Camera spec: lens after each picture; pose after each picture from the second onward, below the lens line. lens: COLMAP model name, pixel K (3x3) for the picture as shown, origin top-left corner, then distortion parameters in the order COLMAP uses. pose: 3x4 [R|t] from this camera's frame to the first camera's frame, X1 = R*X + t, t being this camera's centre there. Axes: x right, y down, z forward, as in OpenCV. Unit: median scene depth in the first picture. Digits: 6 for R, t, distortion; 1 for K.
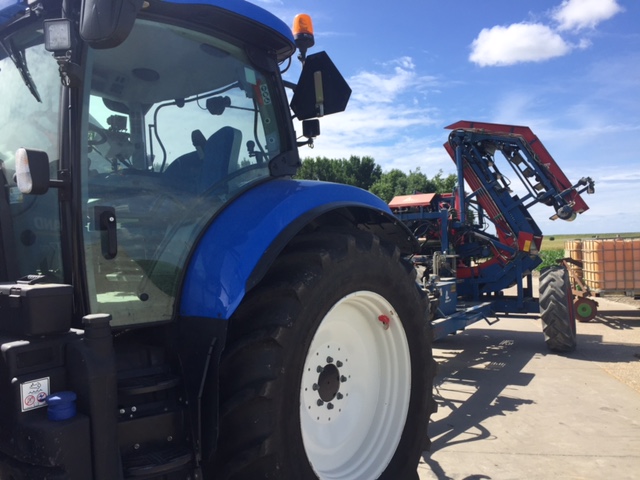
lens RADIAL K [[528.2, 0, 333.3], [0, 528.2, 243.4], [0, 0, 1]] dist [0.075985, -0.020872]
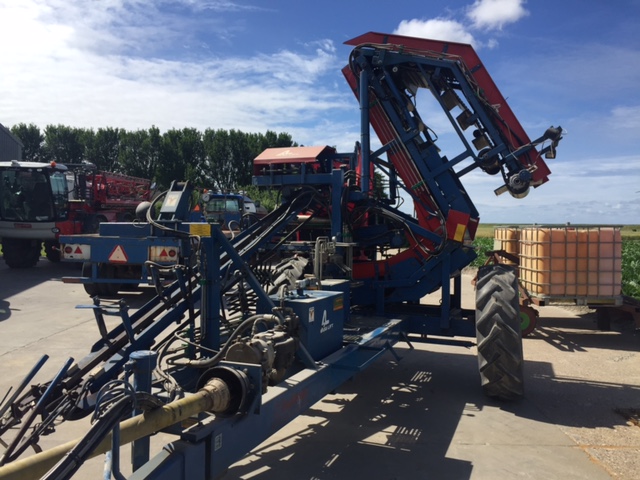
lens RADIAL K [[528.2, 0, 332.7], [0, 528.2, 232.7], [0, 0, 1]] dist [0.075985, -0.020872]
pose [[0.986601, 0.037797, 0.158713, 0.104414], [-0.040794, 0.999045, 0.015668, 0.000759], [-0.157969, -0.021933, 0.987200, 0.370443]]
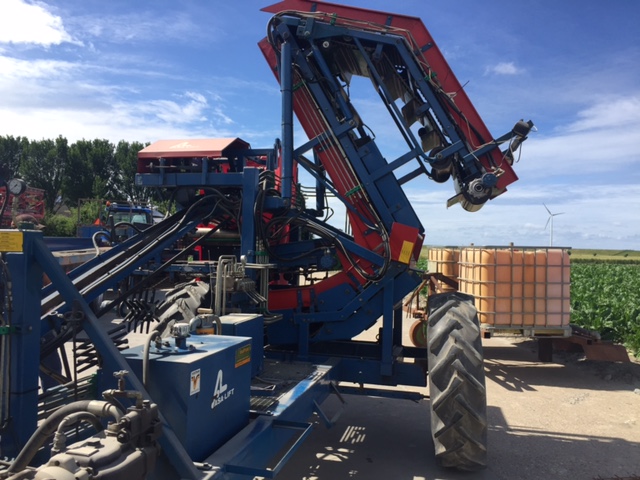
lens RADIAL K [[528.2, 0, 330.8], [0, 528.2, 235.8], [0, 0, 1]] dist [0.075985, -0.020872]
pose [[0.952360, 0.059457, 0.299125, 0.135776], [-0.055342, 0.998220, -0.022217, 0.003740], [-0.299914, 0.004605, 0.953955, 0.508911]]
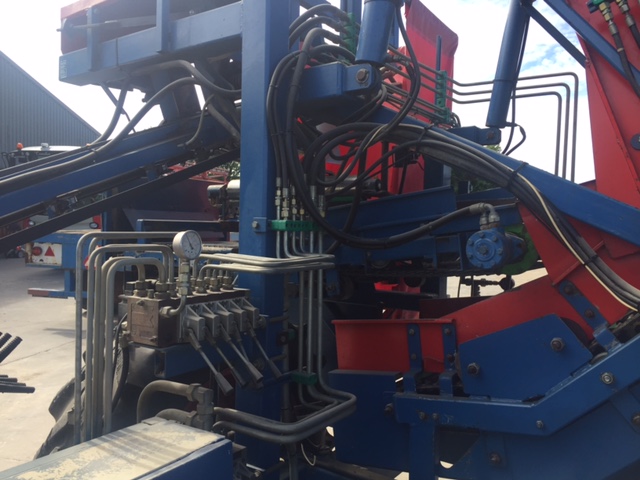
lens RADIAL K [[528.2, 0, 316.0], [0, 528.2, 244.8], [0, 0, 1]] dist [0.075985, -0.020872]
pose [[0.993801, 0.043719, -0.102217, 0.241891], [-0.038711, 0.997975, 0.050474, 0.009670], [0.104216, -0.046204, 0.993481, 0.803080]]
